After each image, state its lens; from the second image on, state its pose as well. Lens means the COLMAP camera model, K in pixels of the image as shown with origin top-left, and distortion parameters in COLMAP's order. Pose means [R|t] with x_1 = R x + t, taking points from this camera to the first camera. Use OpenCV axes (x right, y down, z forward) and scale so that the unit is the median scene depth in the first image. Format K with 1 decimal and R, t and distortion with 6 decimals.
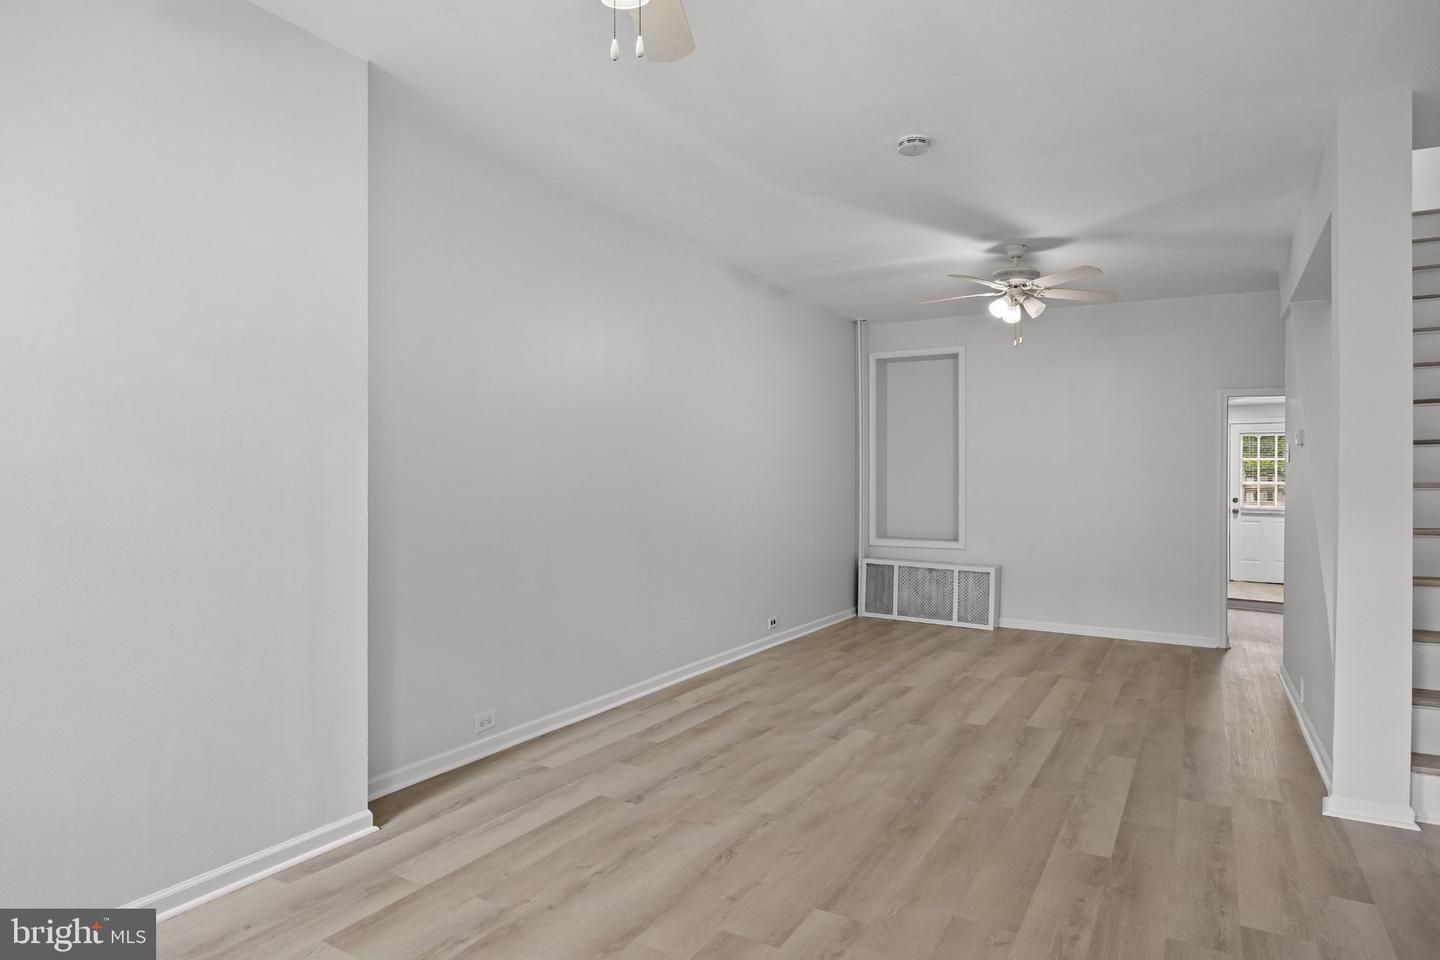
lens RADIAL K [[845.3, 0, 711.4], [0, 845.3, 479.0], [0, 0, 1]] dist [-0.002134, -0.002712]
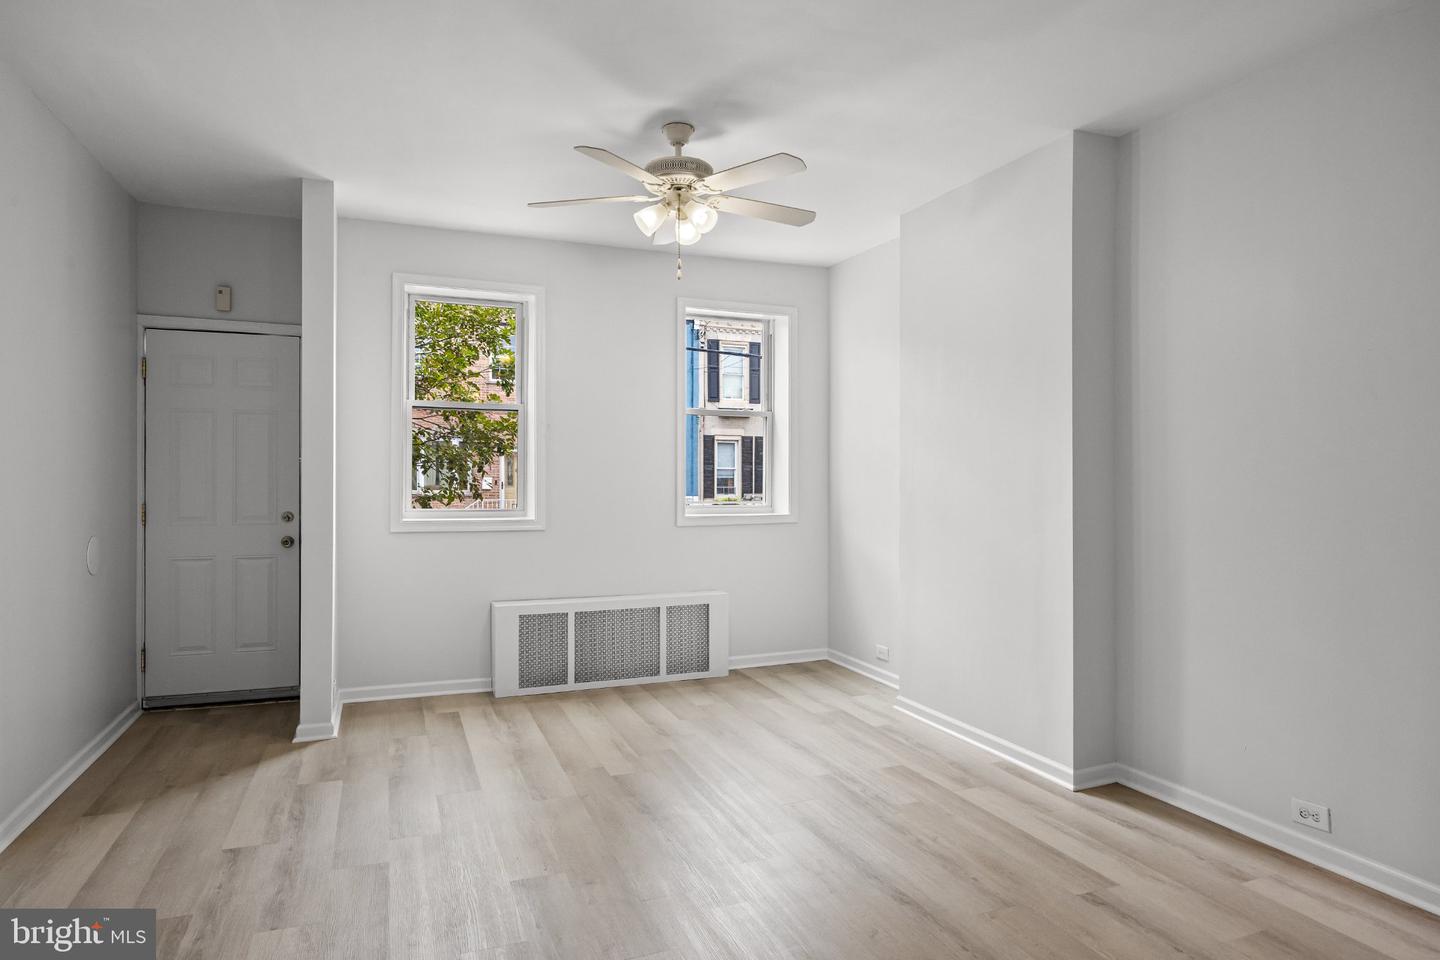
lens RADIAL K [[845.3, 0, 717.1], [0, 845.3, 470.2], [0, 0, 1]] dist [-0.002134, -0.002712]
pose [[-0.621037, -0.013821, -0.783659, 0.466161], [-0.006619, 0.999901, -0.012388, -0.003937], [0.783753, -0.002506, -0.621067, 0.757704]]
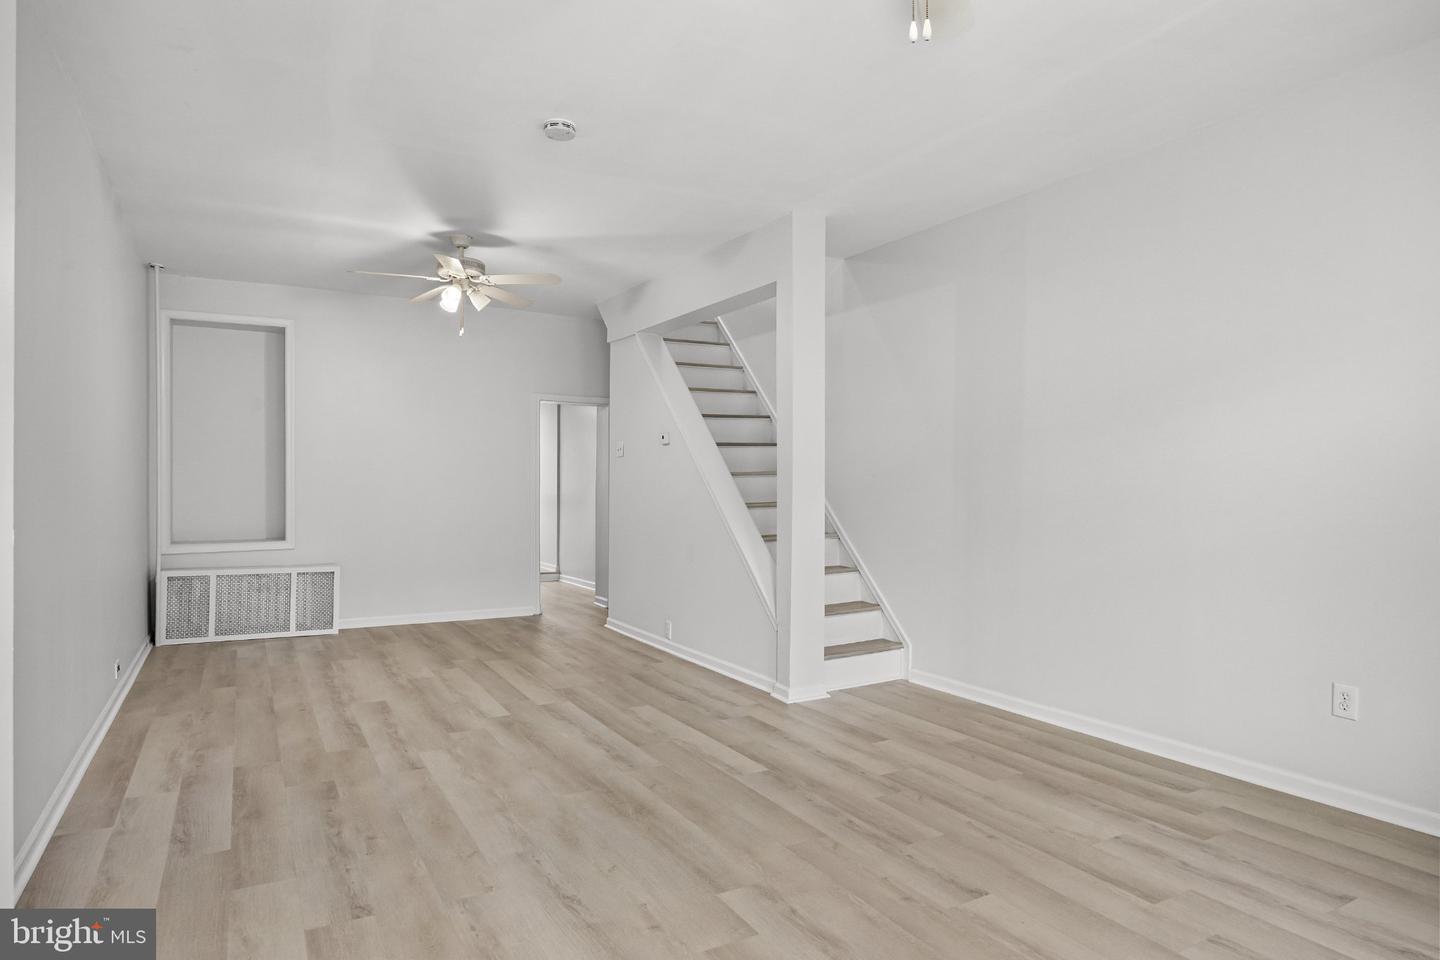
lens RADIAL K [[845.3, 0, 729.8], [0, 845.3, 469.3], [0, 0, 1]] dist [-0.002134, -0.002712]
pose [[0.491174, 0.002815, 0.871057, -0.351482], [-0.000184, 0.999995, -0.003128, 0.003024], [-0.871061, 0.001376, 0.491172, 0.232564]]
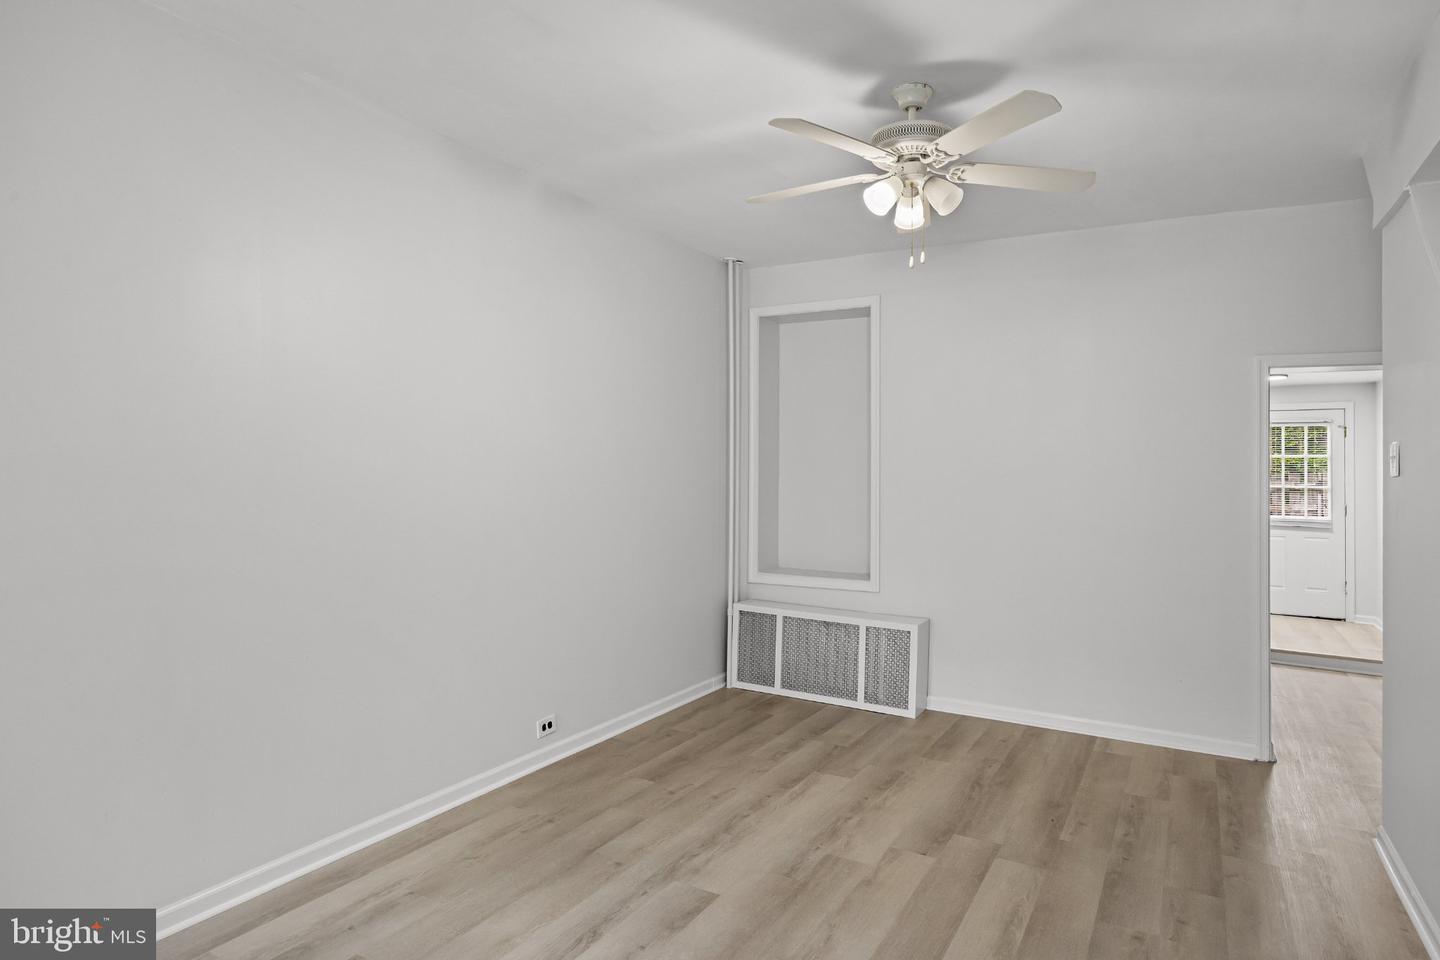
lens RADIAL K [[845.3, 0, 706.3], [0, 845.3, 459.7], [0, 0, 1]] dist [-0.002134, -0.002712]
pose [[0.999994, 0.001413, 0.003227, 0.223173], [-0.001386, 0.999964, -0.008416, -0.026025], [-0.003239, 0.008411, 0.999959, 0.445124]]
